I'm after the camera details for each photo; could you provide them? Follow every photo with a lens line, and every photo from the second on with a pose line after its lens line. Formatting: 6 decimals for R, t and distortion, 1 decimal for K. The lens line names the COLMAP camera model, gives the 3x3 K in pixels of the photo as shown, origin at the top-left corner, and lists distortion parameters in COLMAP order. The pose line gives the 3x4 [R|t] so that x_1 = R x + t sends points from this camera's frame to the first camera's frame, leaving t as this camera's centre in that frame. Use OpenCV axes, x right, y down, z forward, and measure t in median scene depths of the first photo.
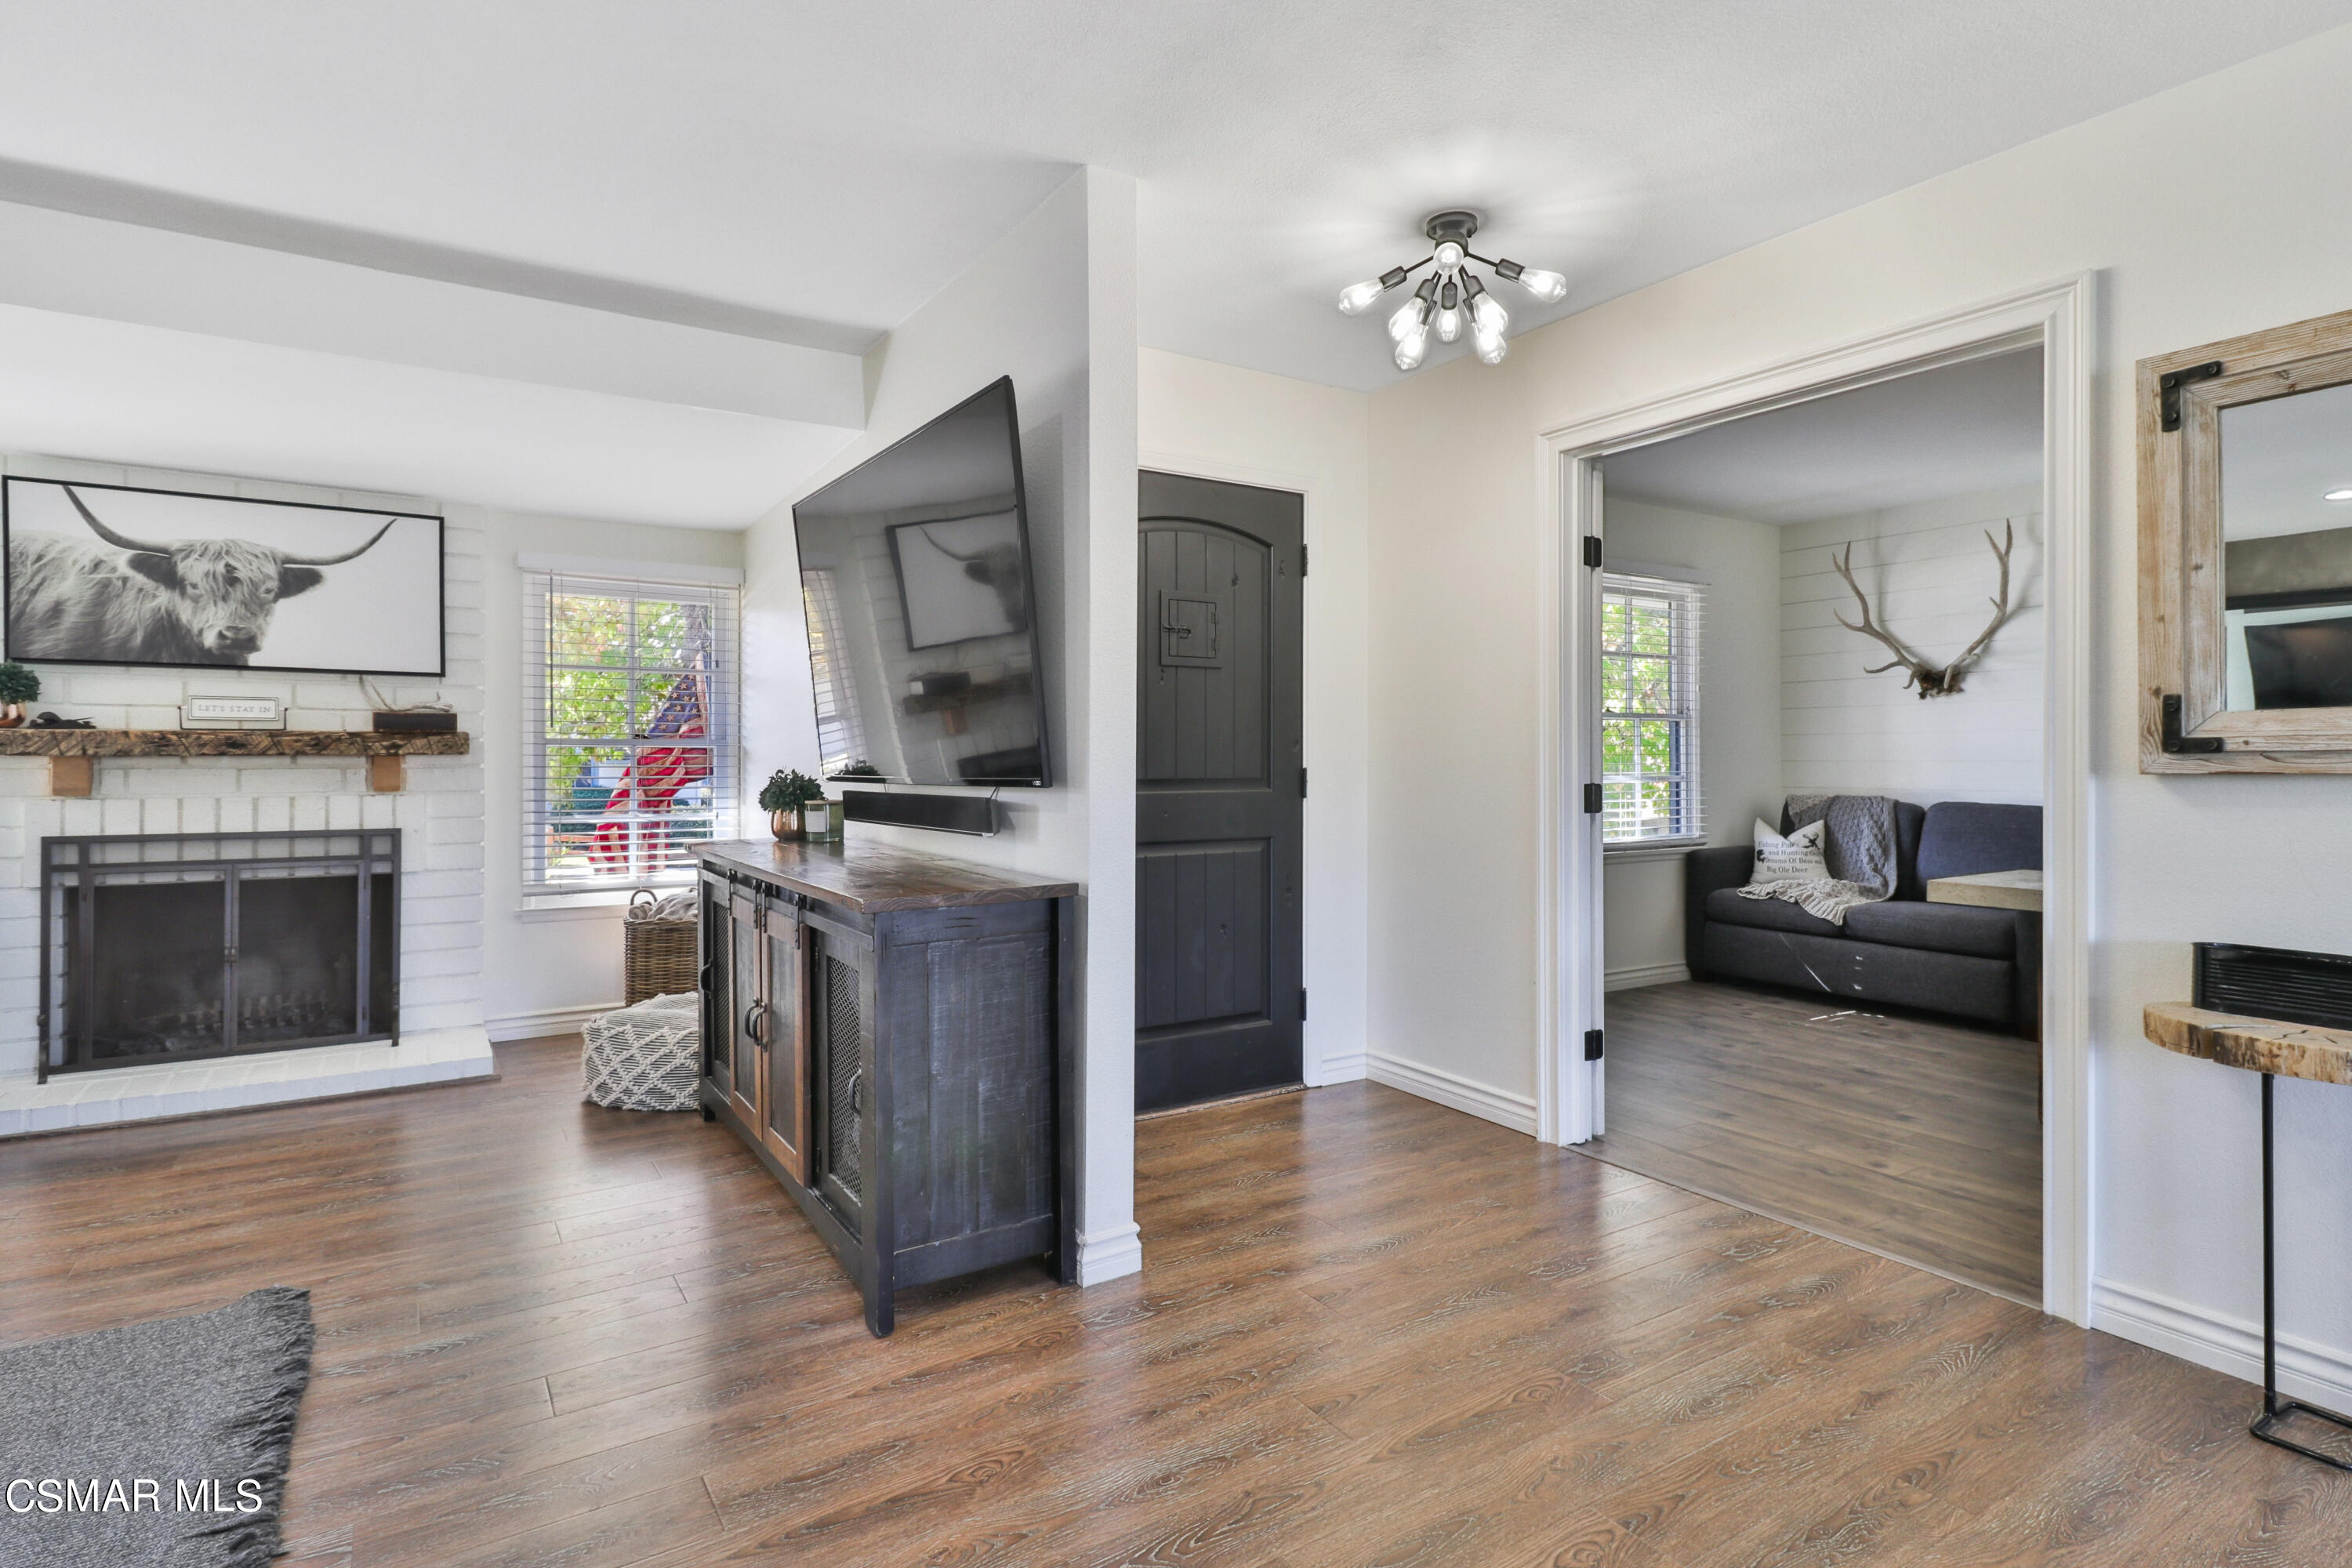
lens RADIAL K [[1209.4, 0, 1171.6], [0, 1209.4, 758.5], [0, 0, 1]] dist [0.018987, -0.000389]
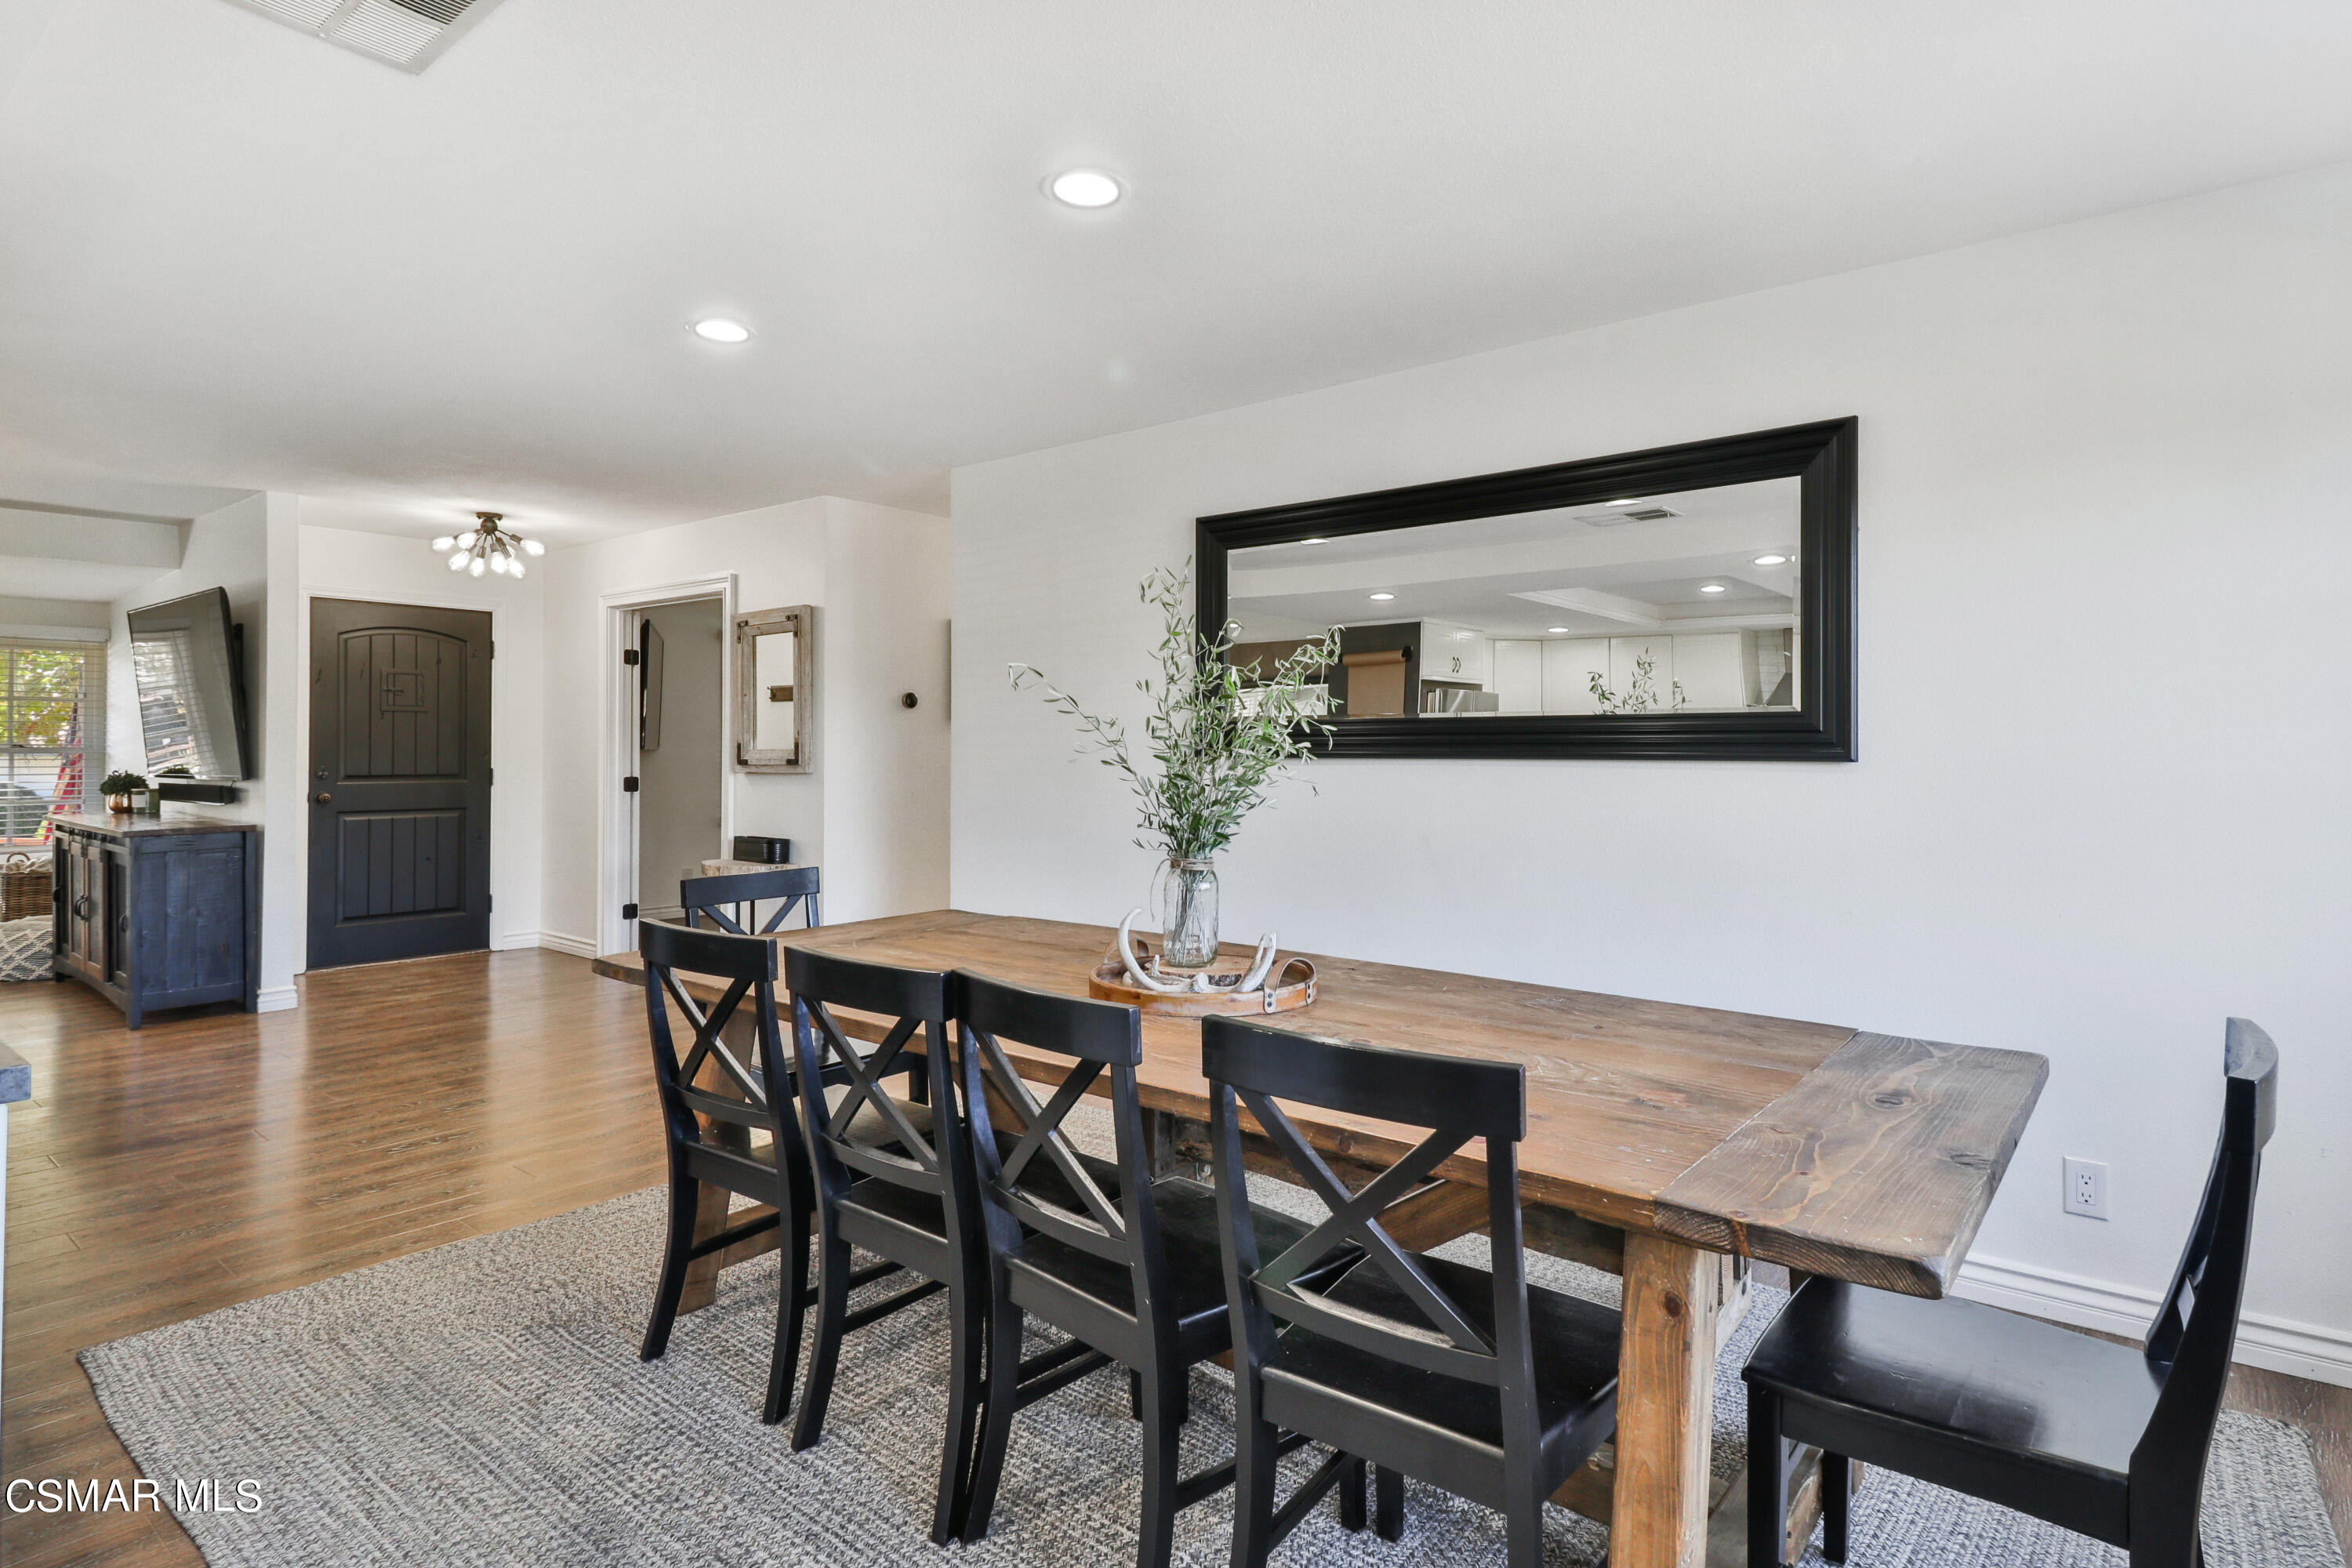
lens RADIAL K [[1228.8, 0, 1177.4], [0, 1228.8, 744.6], [0, 0, 1]] dist [0.032950, -0.015145]
pose [[0.949568, 0.005269, 0.313515, 0.493020], [-0.004044, 0.999981, -0.004558, -0.022693], [-0.313534, 0.003060, 0.949572, -1.019291]]
